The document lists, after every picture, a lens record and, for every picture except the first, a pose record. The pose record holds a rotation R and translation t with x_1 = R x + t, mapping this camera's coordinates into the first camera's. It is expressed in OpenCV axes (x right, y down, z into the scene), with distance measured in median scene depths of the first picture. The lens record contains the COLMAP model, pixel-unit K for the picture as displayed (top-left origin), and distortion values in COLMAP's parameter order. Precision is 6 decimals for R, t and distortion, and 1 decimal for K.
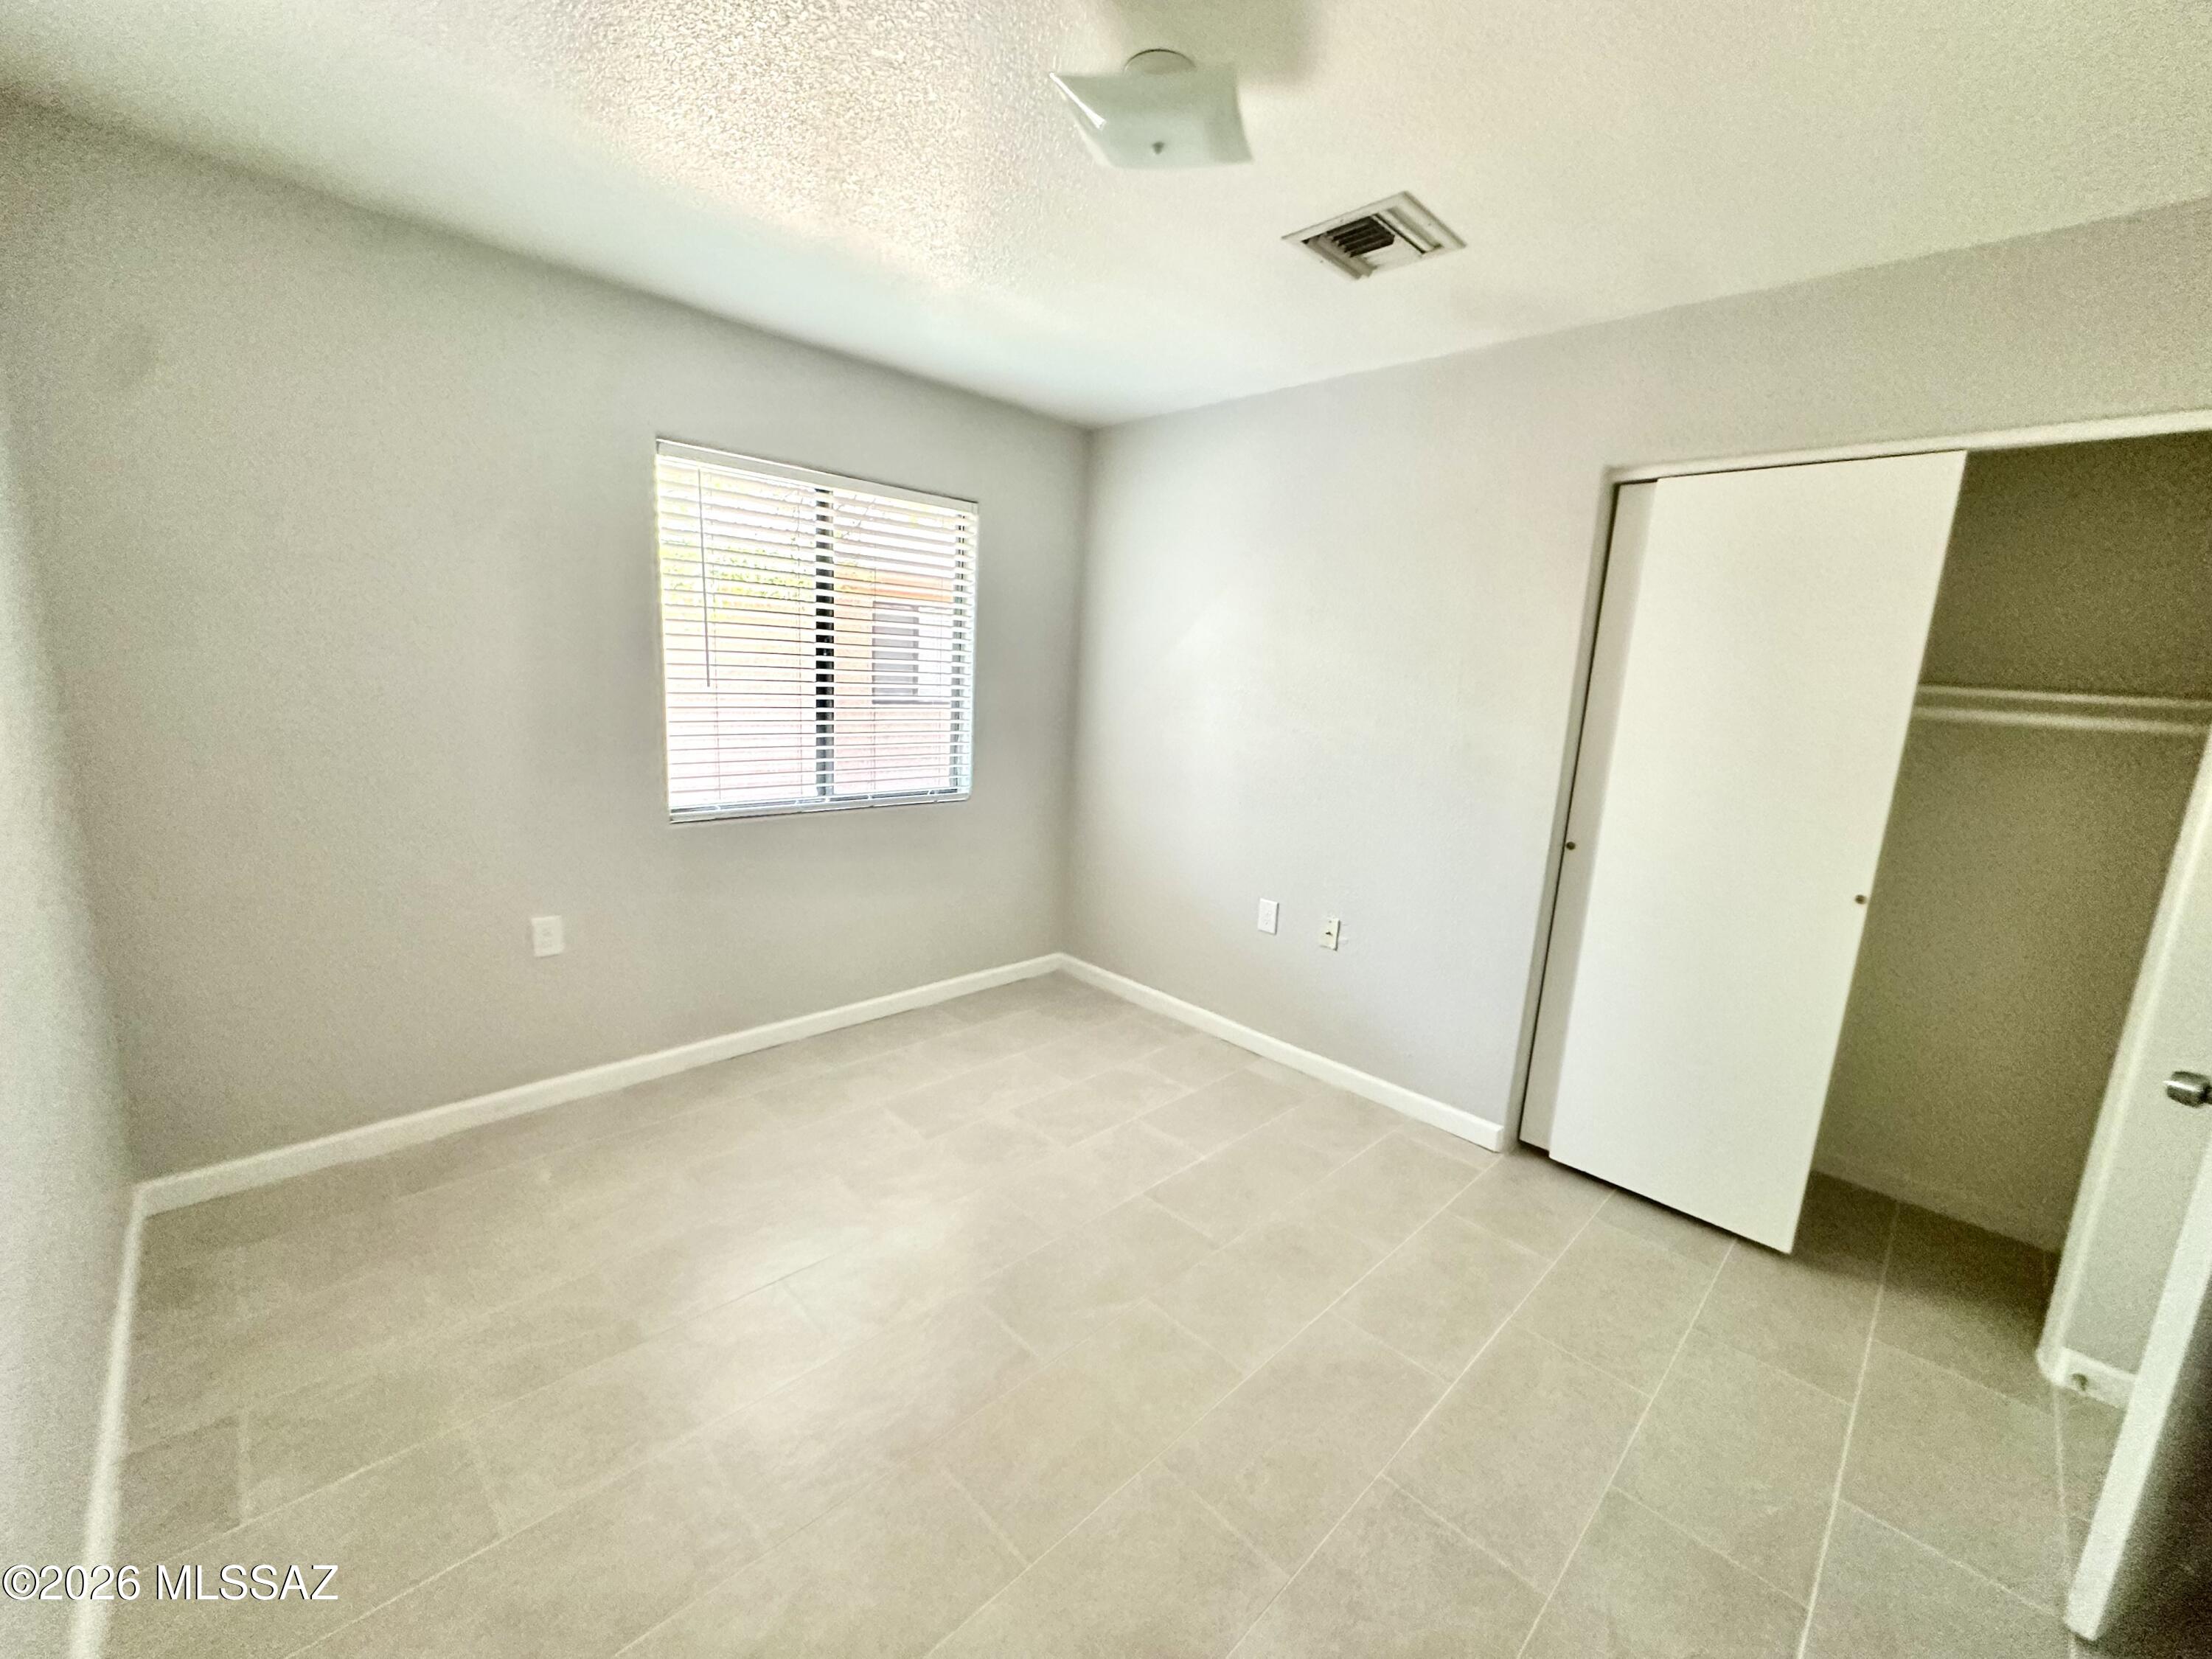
lens RADIAL K [[884.5, 0, 1092.6], [0, 884.5, 825.8], [0, 0, 1]] dist [-0.002240, 0.000295]
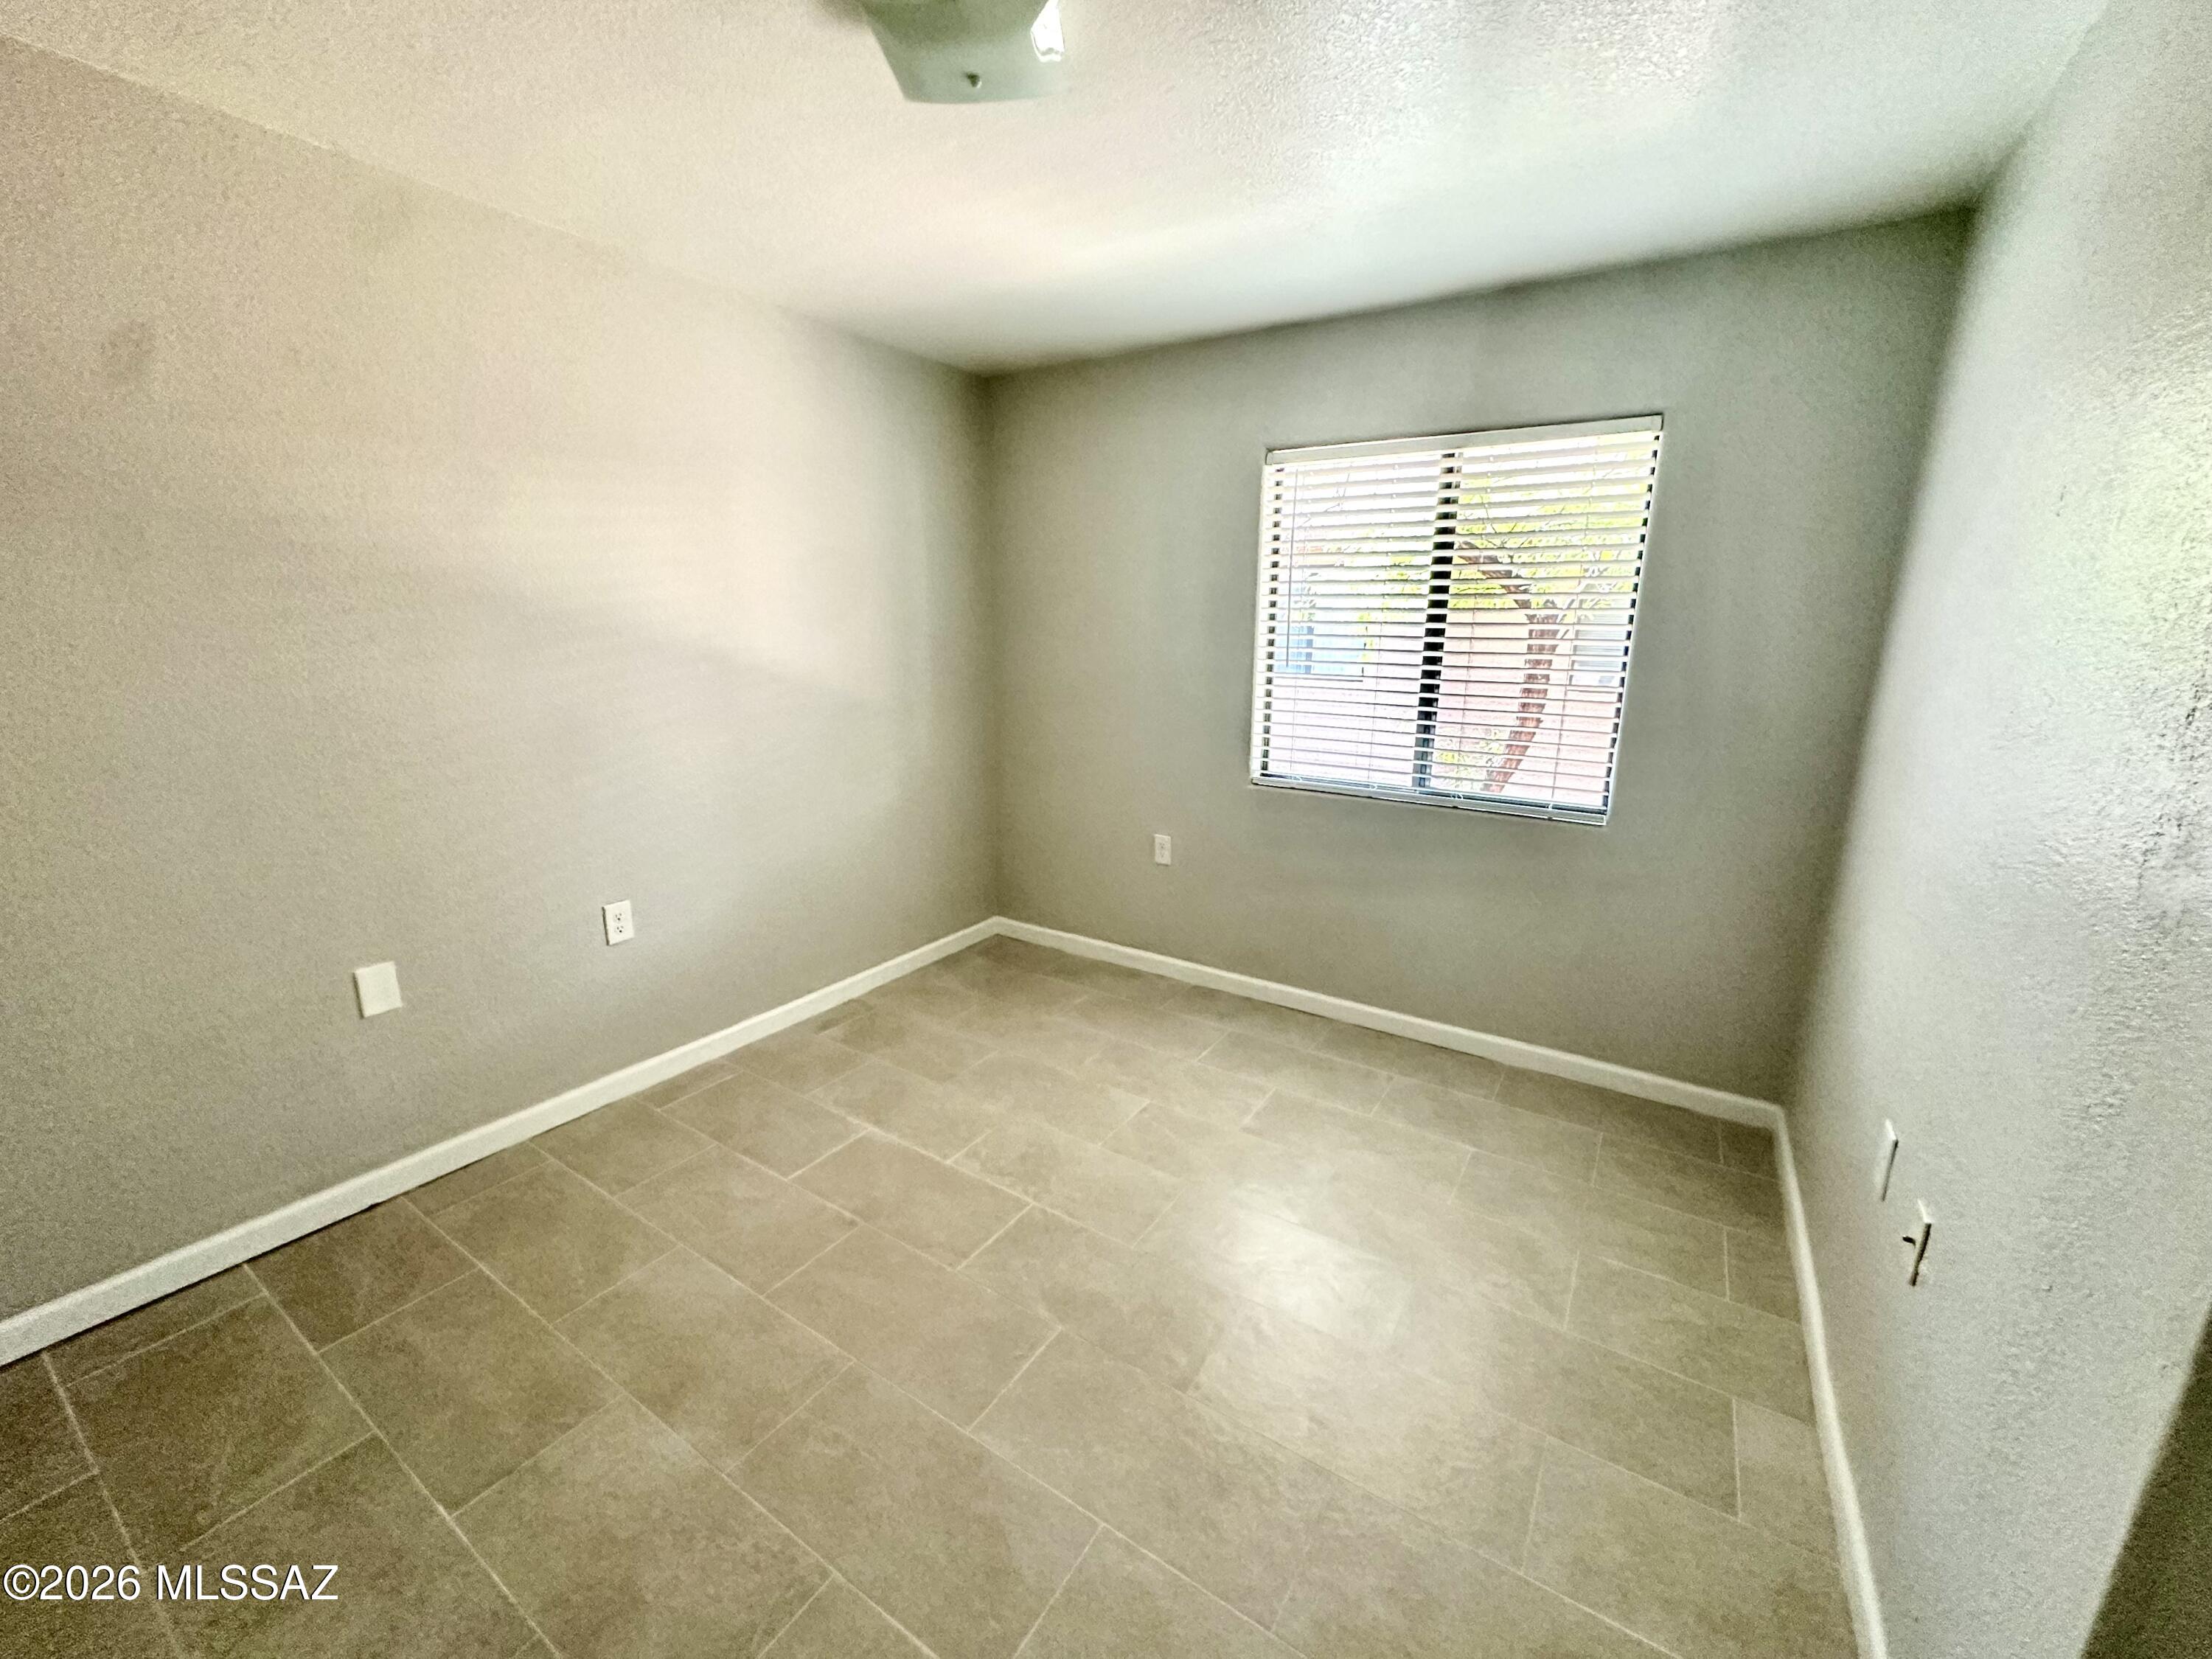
lens RADIAL K [[884.5, 0, 1115.4], [0, 884.5, 834.6], [0, 0, 1]] dist [-0.002240, 0.000295]
pose [[0.221681, 0.179872, -0.958386, 0.609745], [-0.175407, 0.974163, 0.142260, -0.071657], [0.959213, 0.136572, 0.247505, 0.541476]]
